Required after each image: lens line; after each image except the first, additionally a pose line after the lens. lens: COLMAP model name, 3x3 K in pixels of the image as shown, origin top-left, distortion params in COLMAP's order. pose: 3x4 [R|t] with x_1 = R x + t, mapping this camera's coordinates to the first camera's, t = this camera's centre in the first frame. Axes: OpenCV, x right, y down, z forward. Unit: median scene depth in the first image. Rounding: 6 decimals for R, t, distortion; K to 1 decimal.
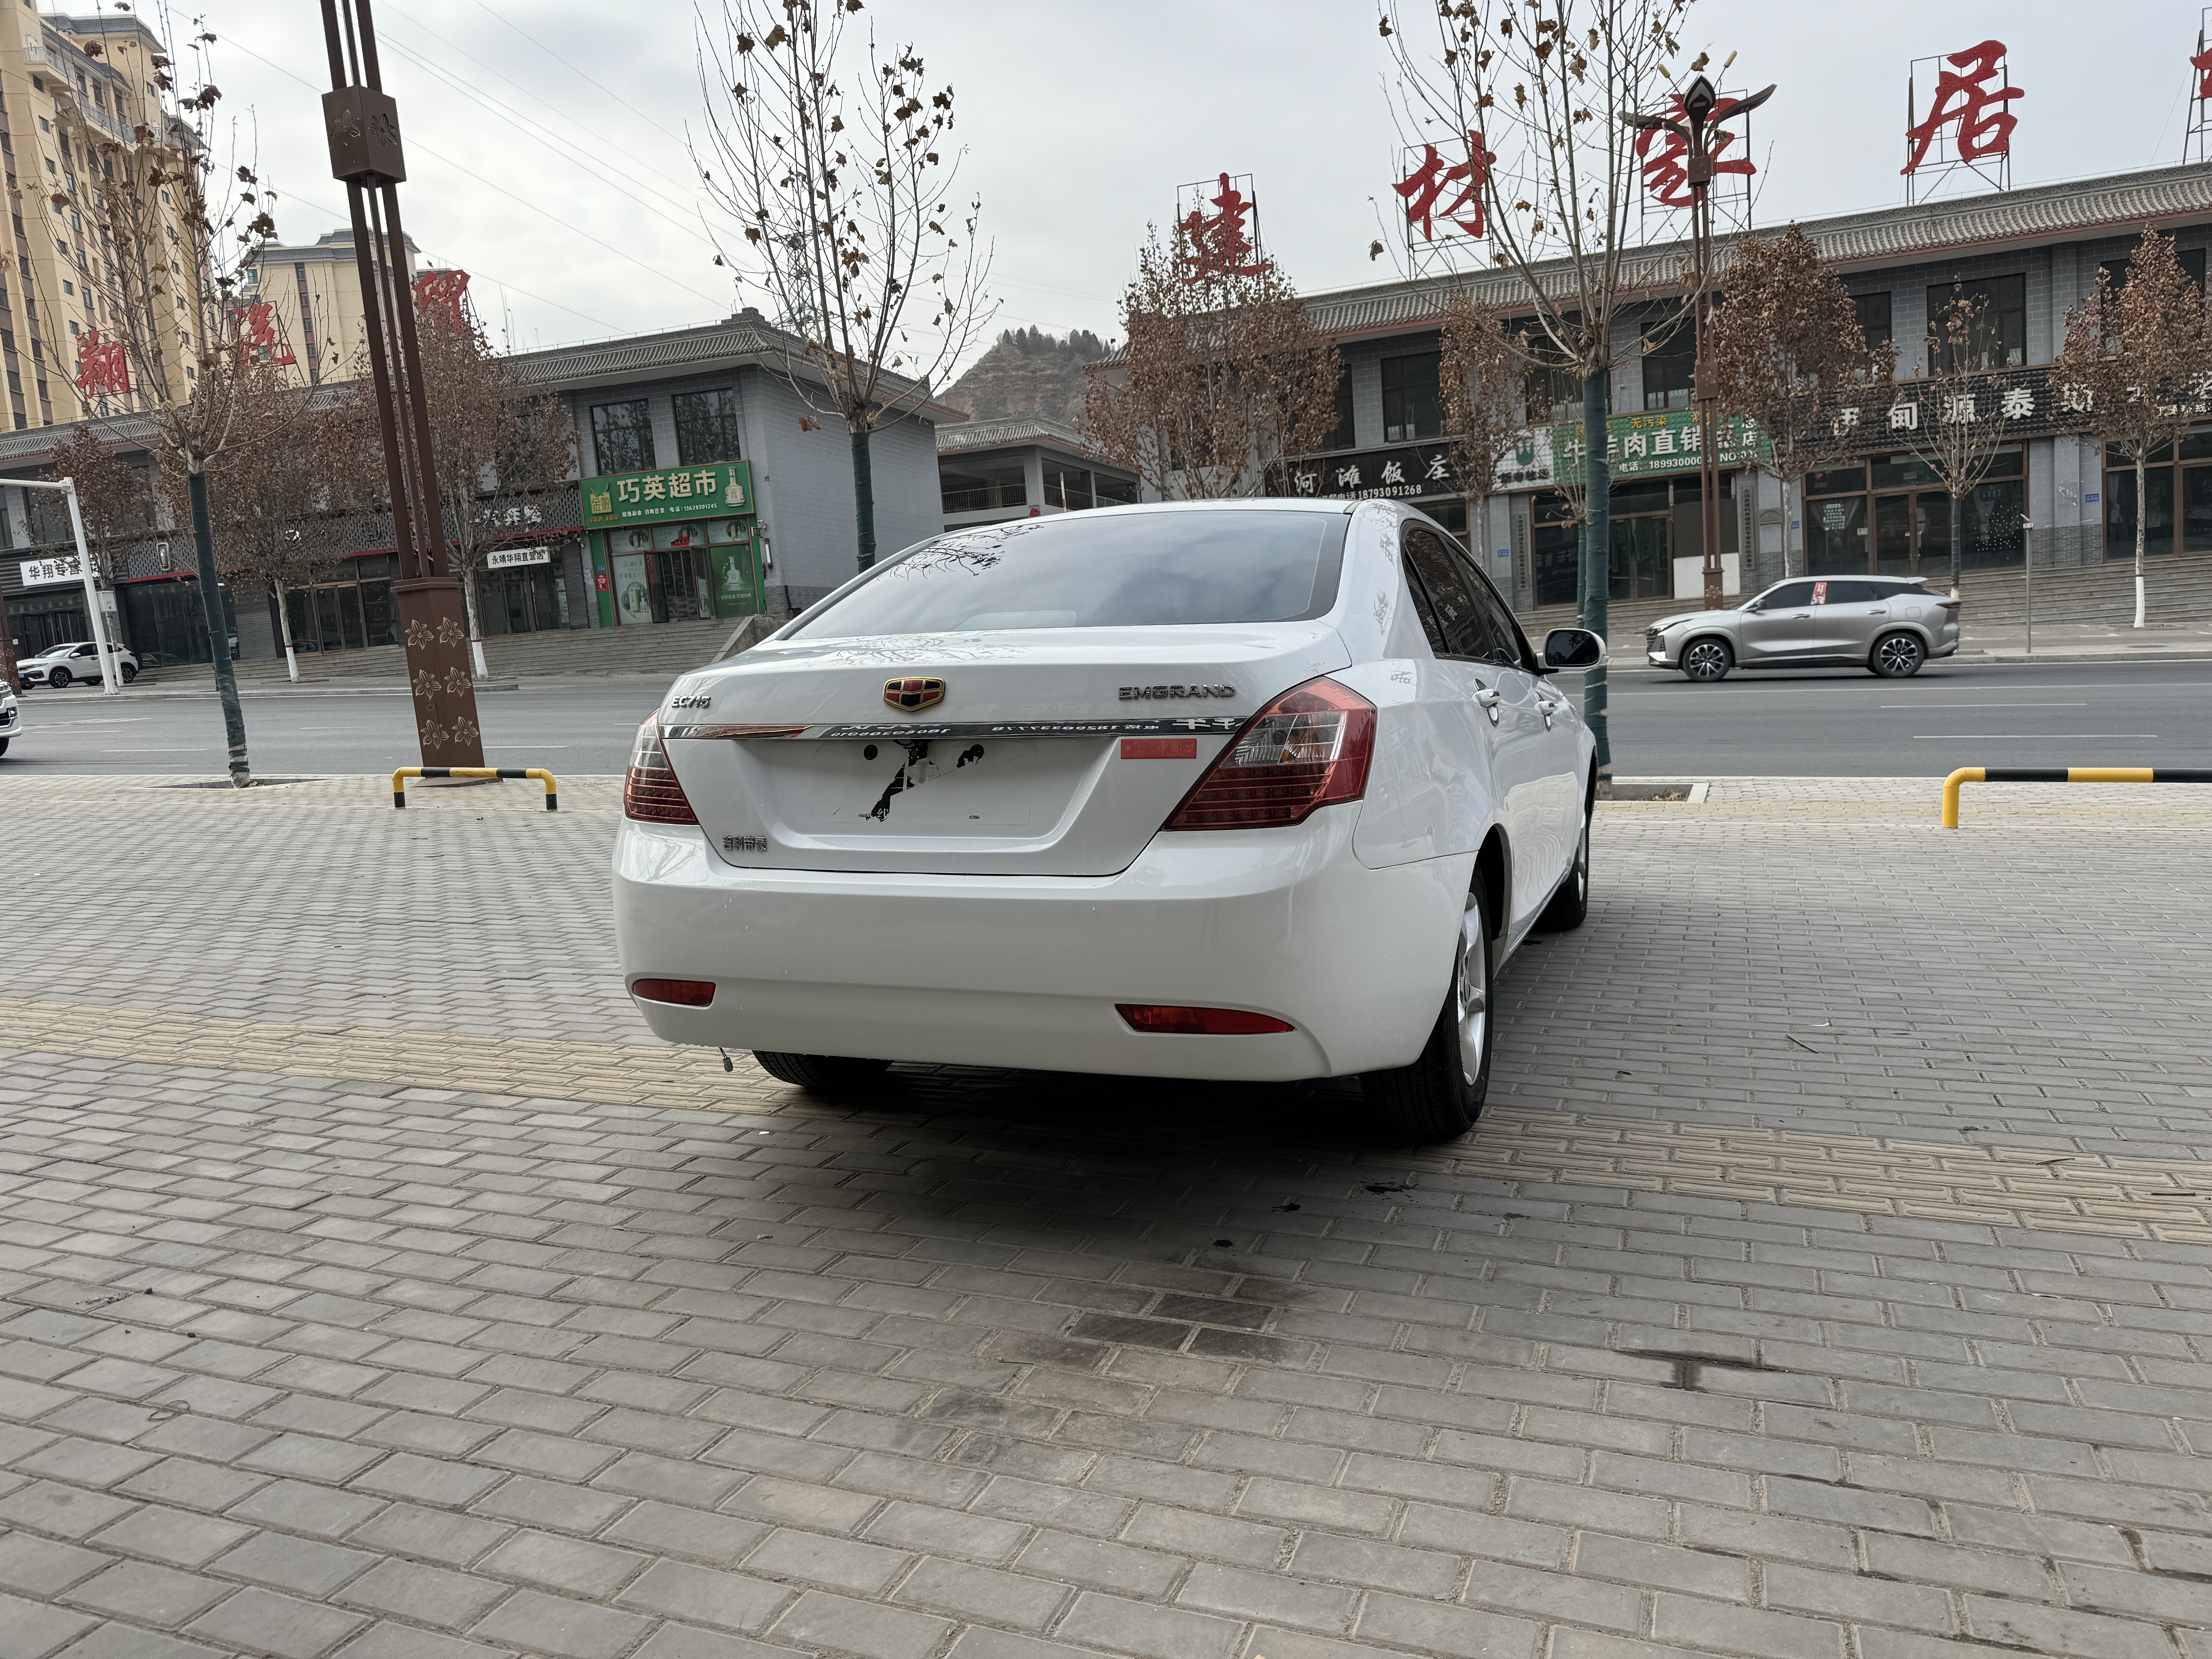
lens RADIAL K [[1519.3, 0, 1106.0], [0, 1519.3, 829.5], [0, 0, 1]] dist [0.044868, -0.057785]
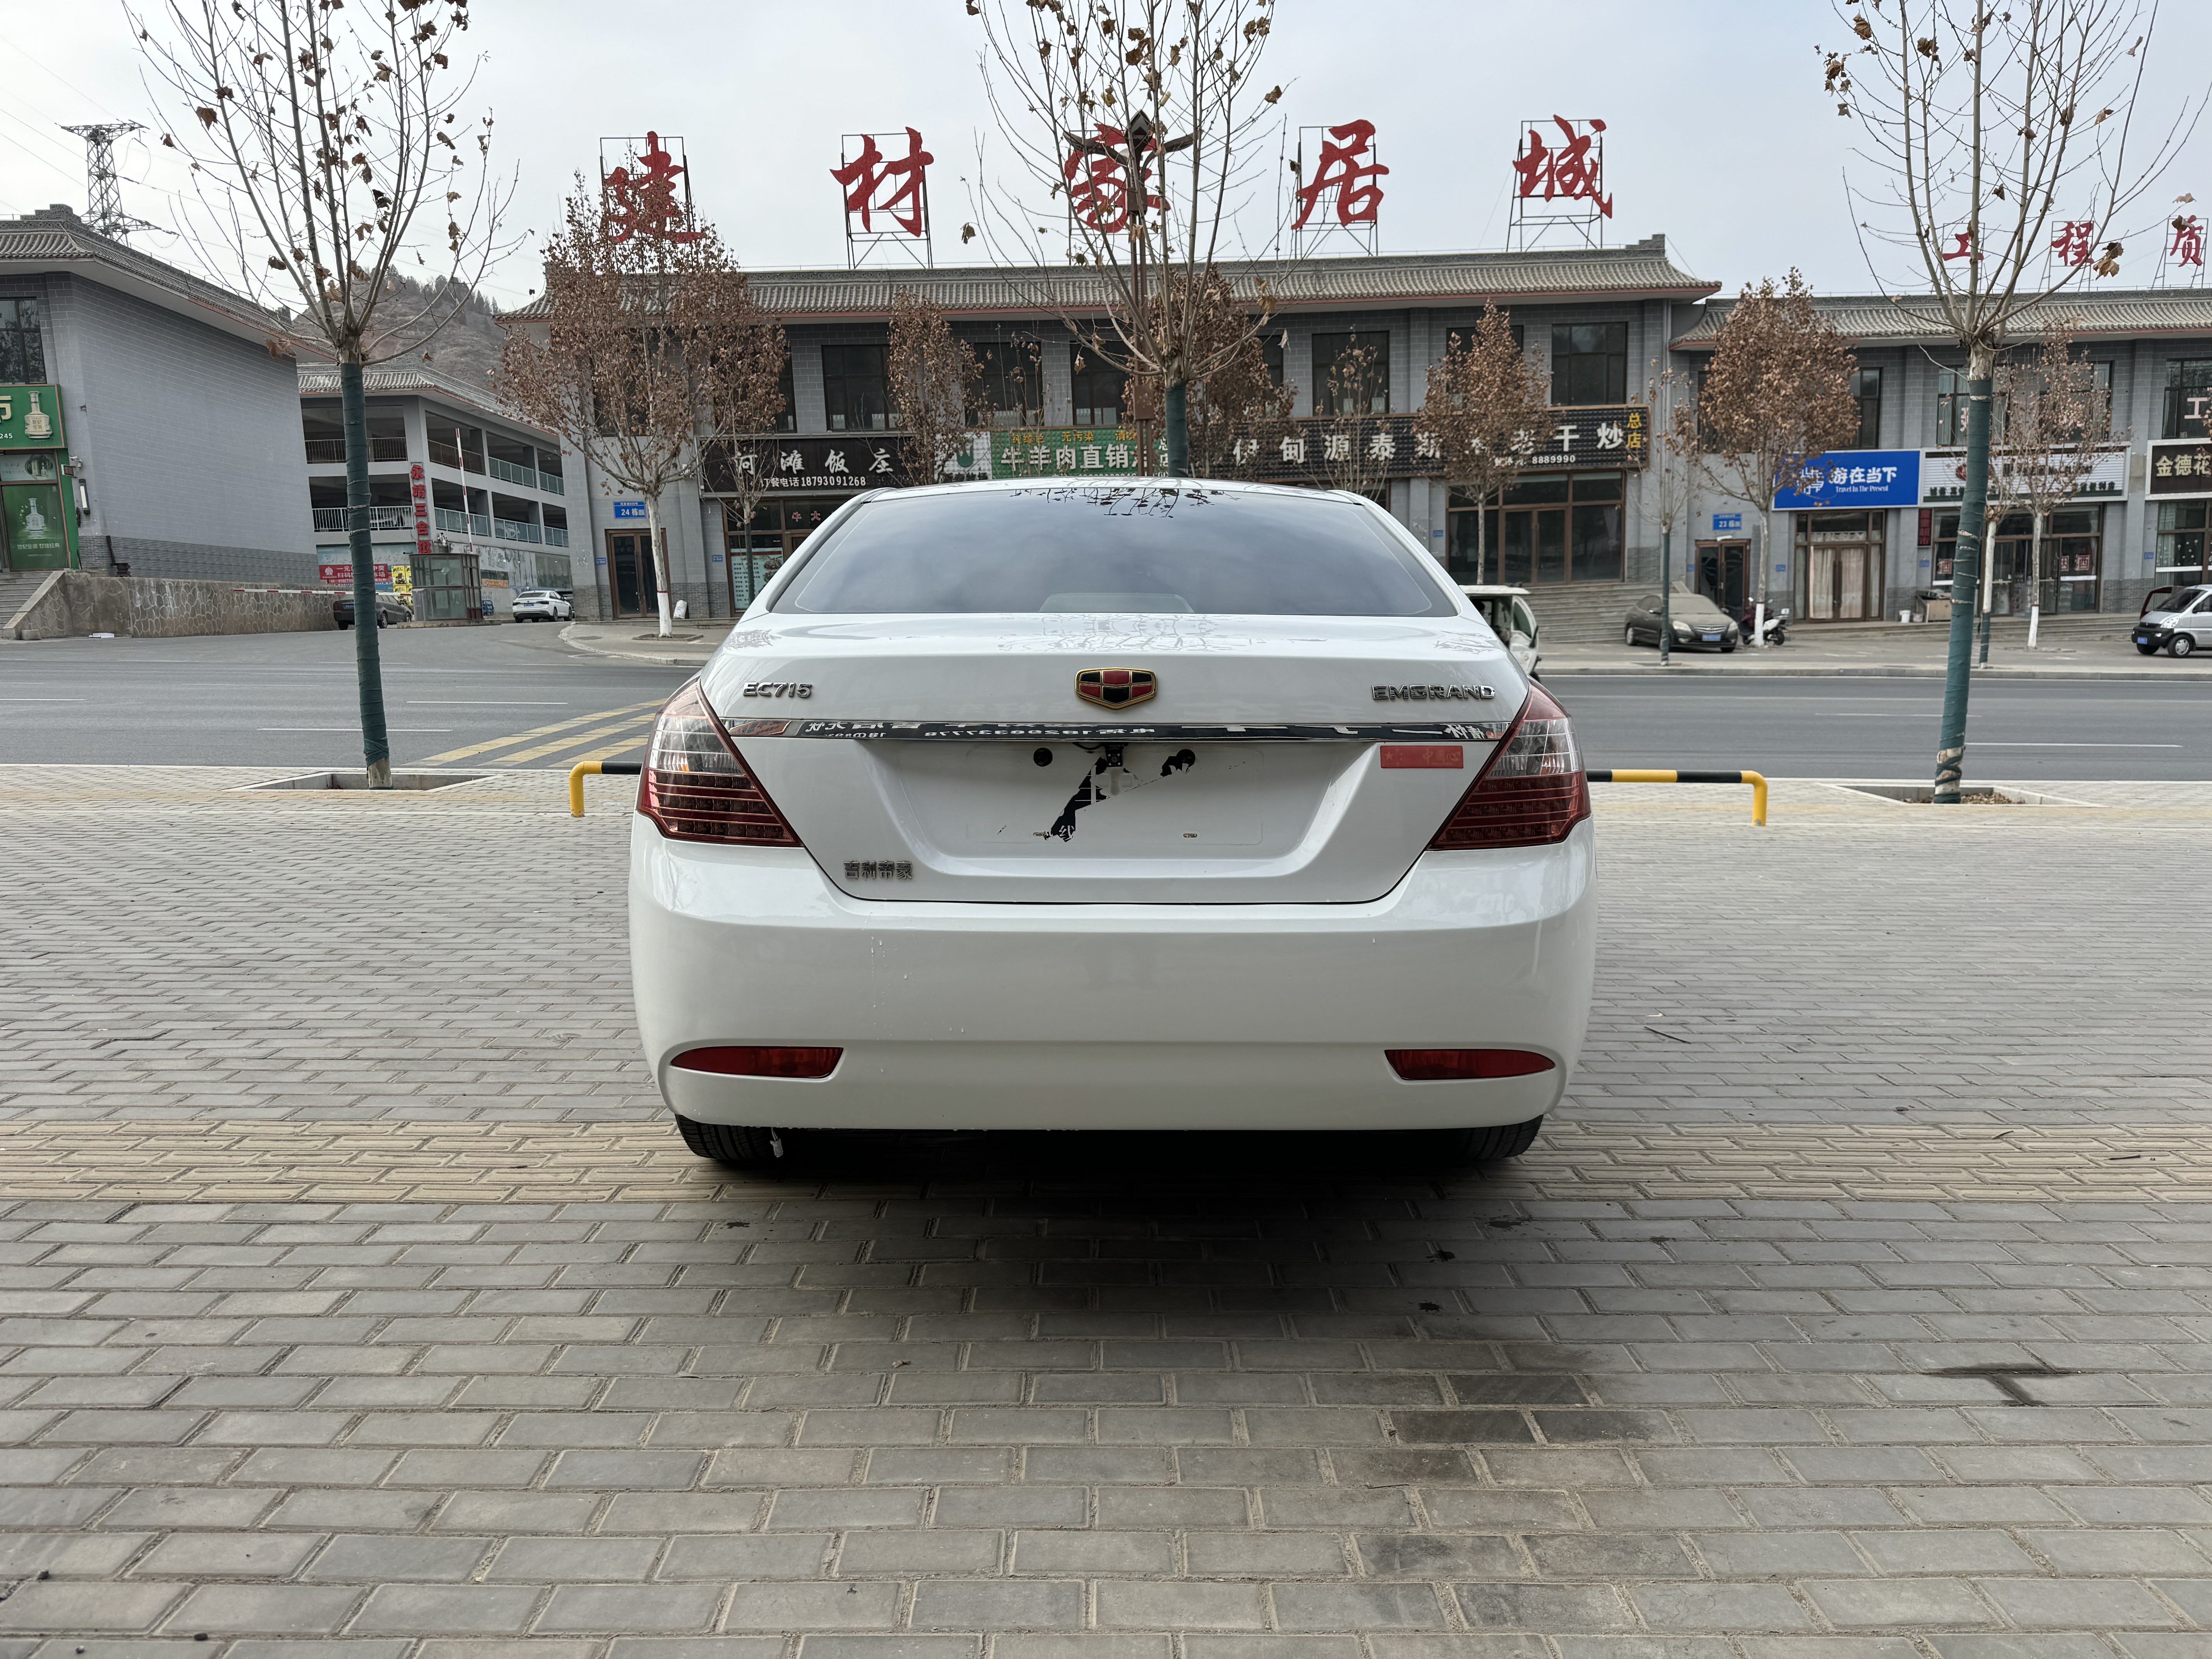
lens RADIAL K [[1533.4, 0, 1100.4], [0, 1533.4, 818.9], [0, 0, 1]] dist [0.034976, -0.048893]
pose [[0.931184, -0.005653, 0.364505, -0.317334], [0.006102, 0.999981, -0.000080, -0.012545], [-0.364498, 0.002299, 0.931201, 0.161626]]
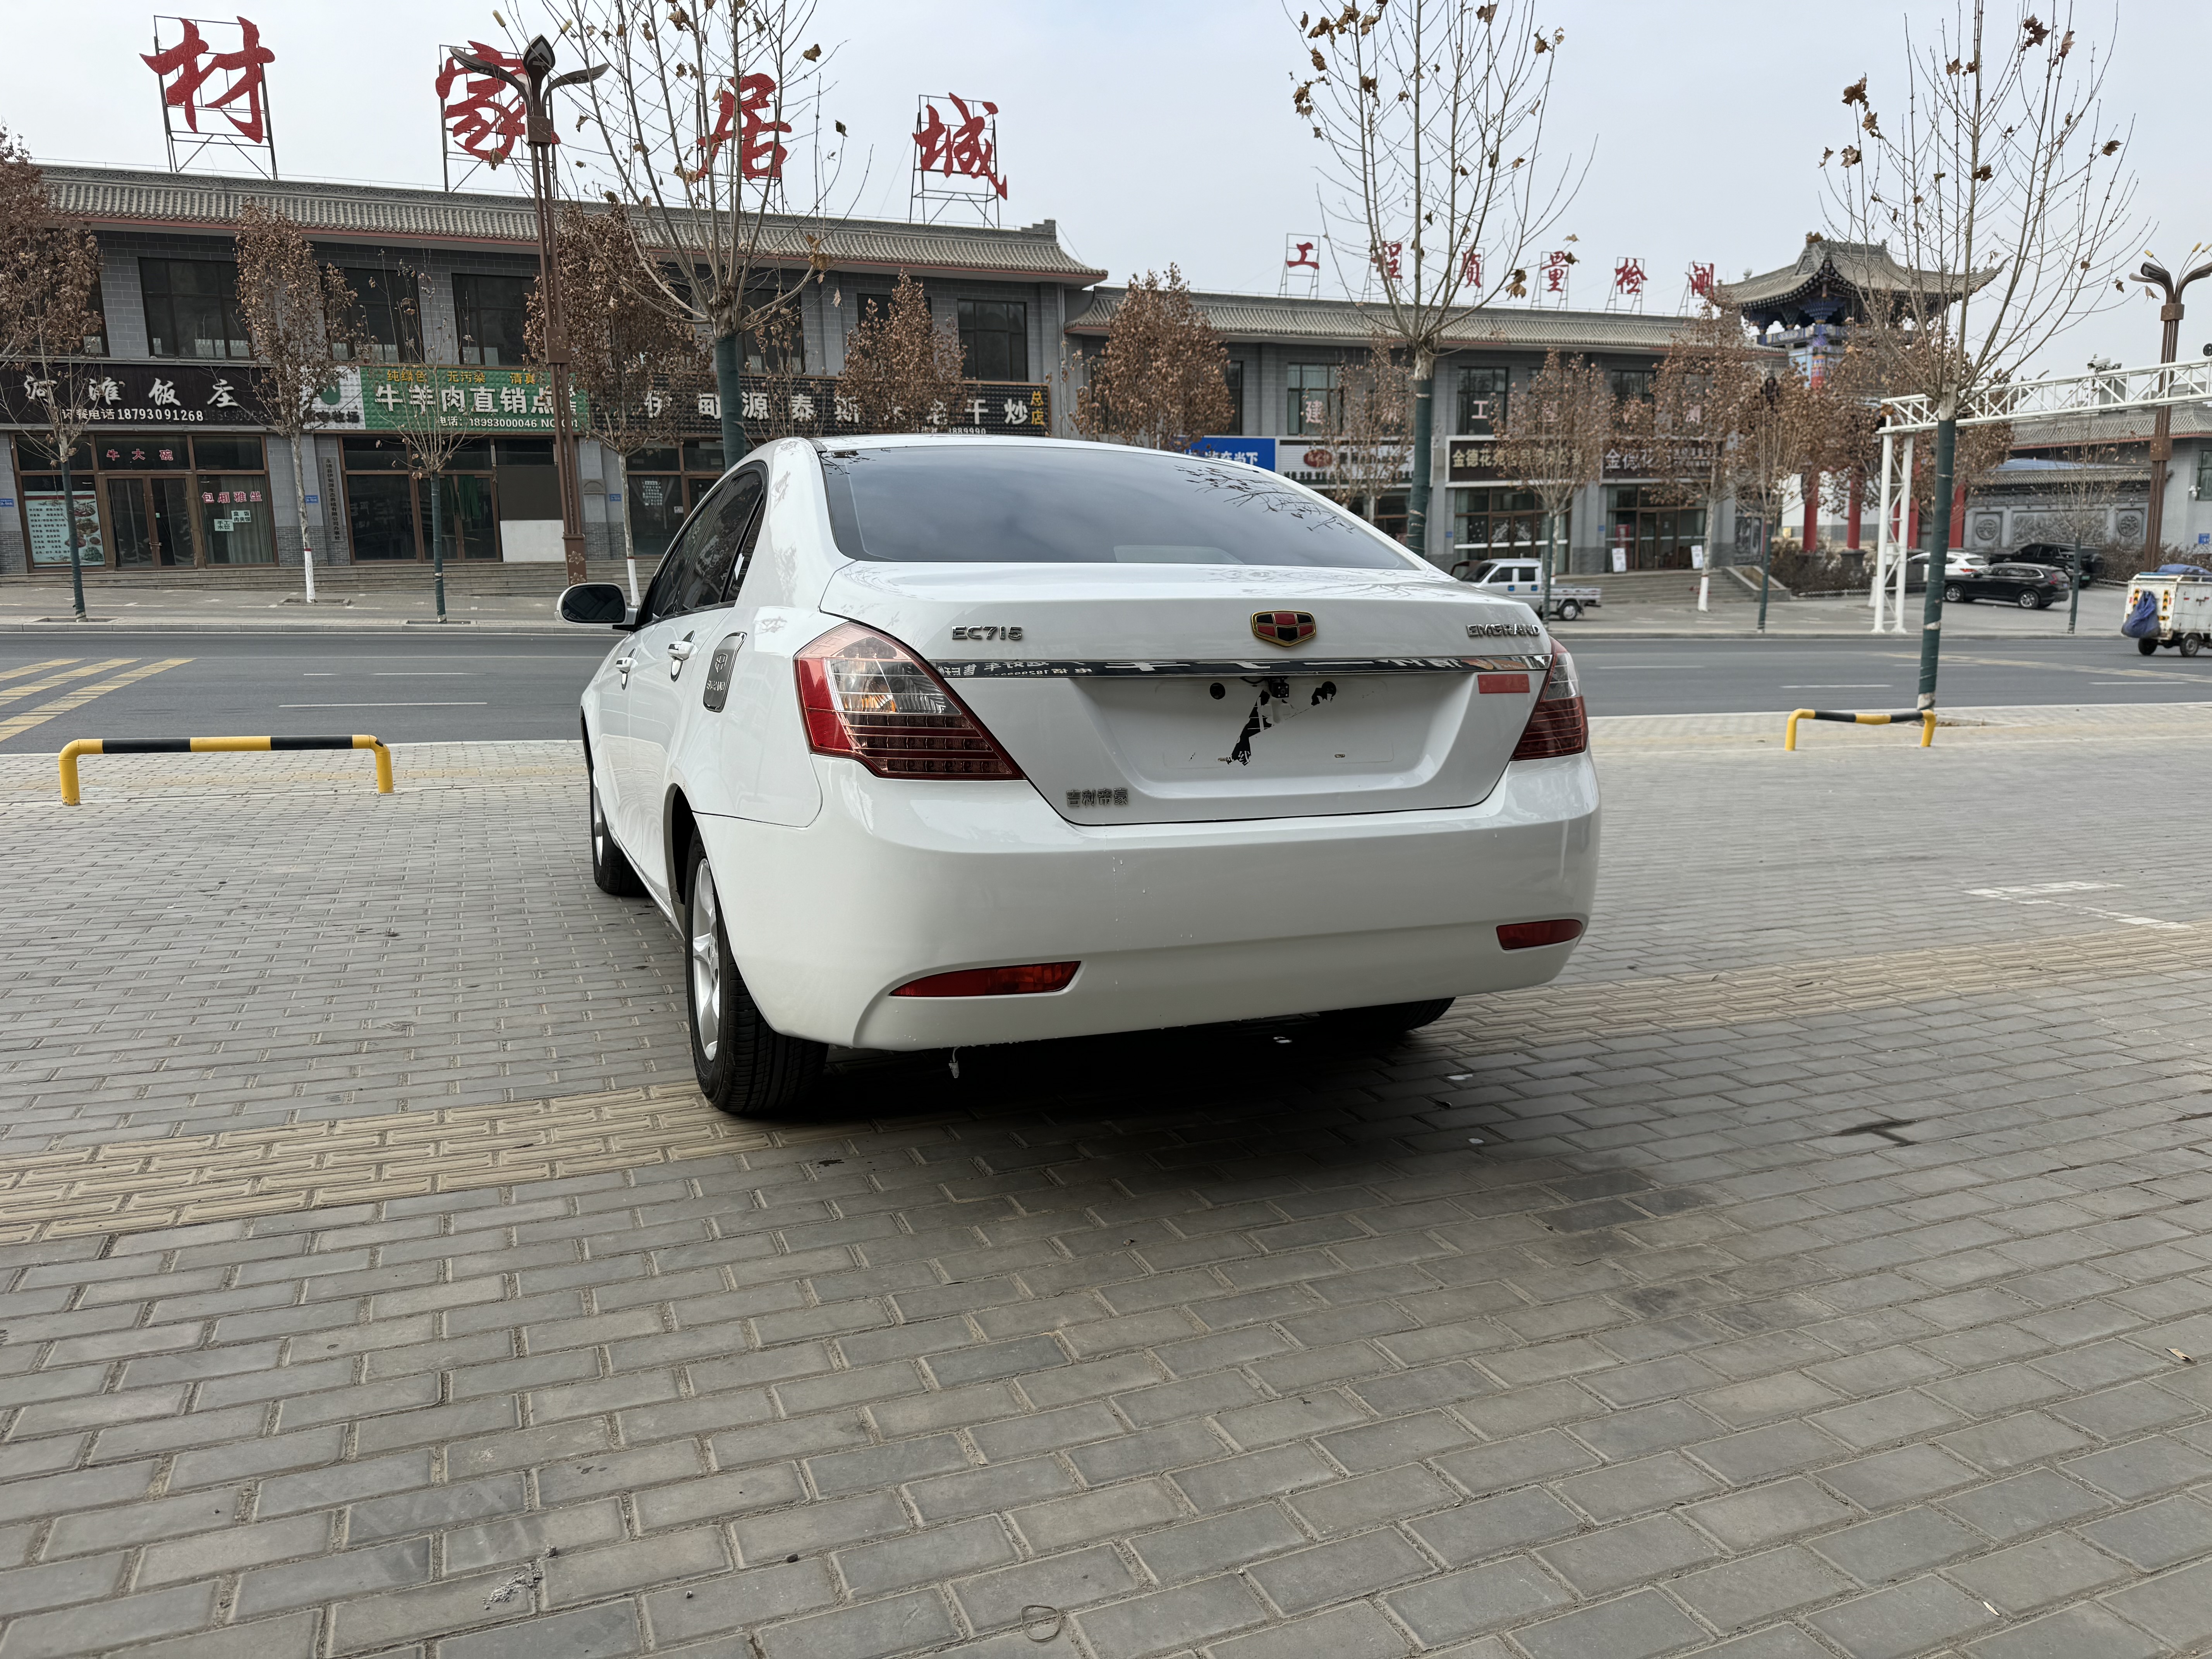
lens RADIAL K [[1533.4, 0, 1100.4], [0, 1533.4, 818.9], [0, 0, 1]] dist [0.034976, -0.048893]
pose [[0.727717, -0.056977, 0.683507, -0.626926], [0.047128, 0.998342, 0.033046, -0.005402], [-0.684257, 0.008164, 0.729196, 0.276256]]
